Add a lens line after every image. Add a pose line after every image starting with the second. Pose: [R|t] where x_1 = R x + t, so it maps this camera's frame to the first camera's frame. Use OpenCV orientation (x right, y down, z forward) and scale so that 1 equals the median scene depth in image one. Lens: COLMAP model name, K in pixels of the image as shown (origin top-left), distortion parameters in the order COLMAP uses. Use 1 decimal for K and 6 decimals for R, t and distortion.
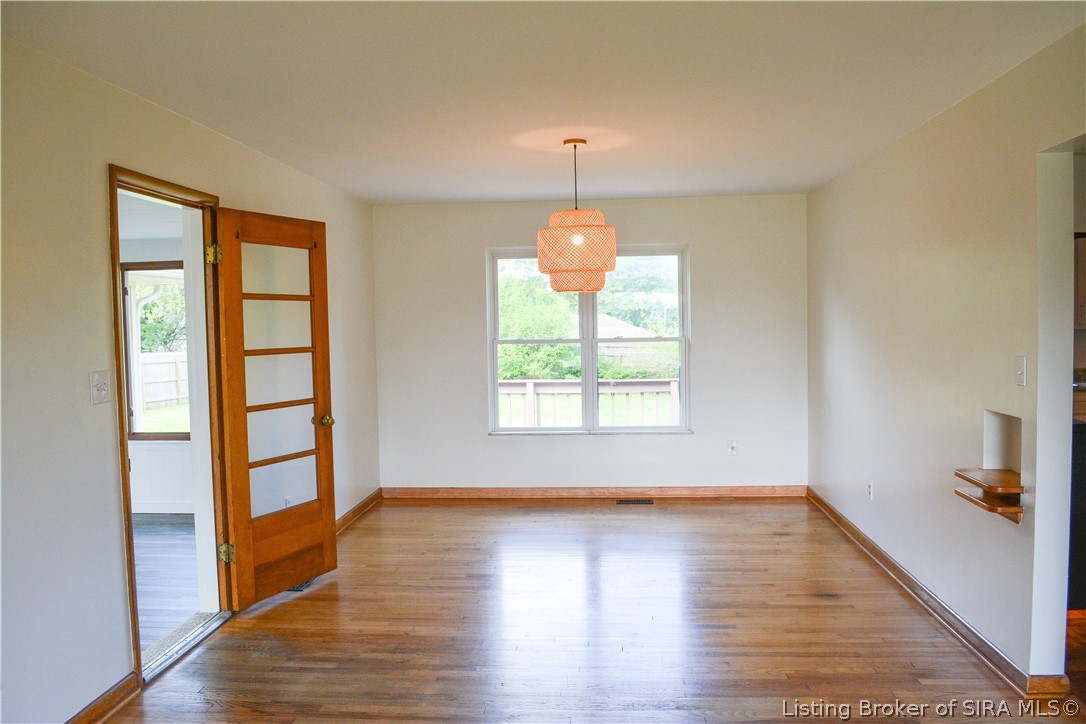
lens RADIAL K [[842.8, 0, 543.0], [0, 842.8, 362.0], [0, 0, 1]] dist [-0.074555, 0.004386]
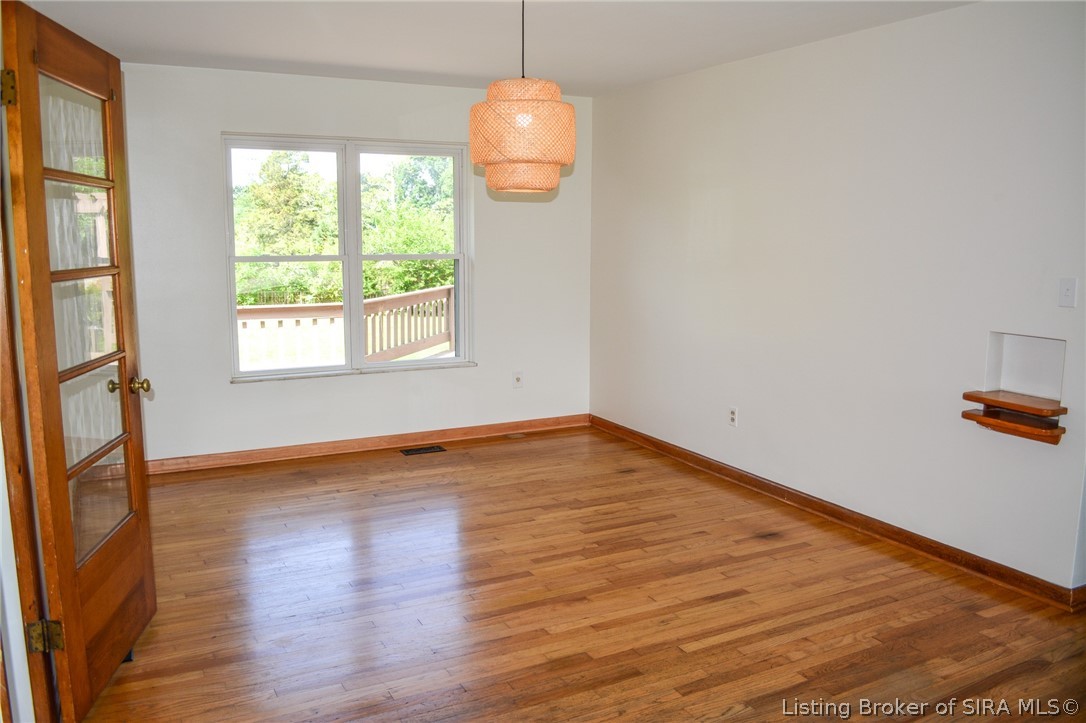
lens RADIAL K [[847.6, 0, 543.0], [0, 847.6, 361.5], [0, 0, 1]] dist [-0.065199, -0.002646]
pose [[0.846831, -0.055803, 0.528927, -0.341124], [0.004560, 0.995206, 0.097695, -0.006809], [-0.531843, -0.080319, 0.843025, 0.332444]]
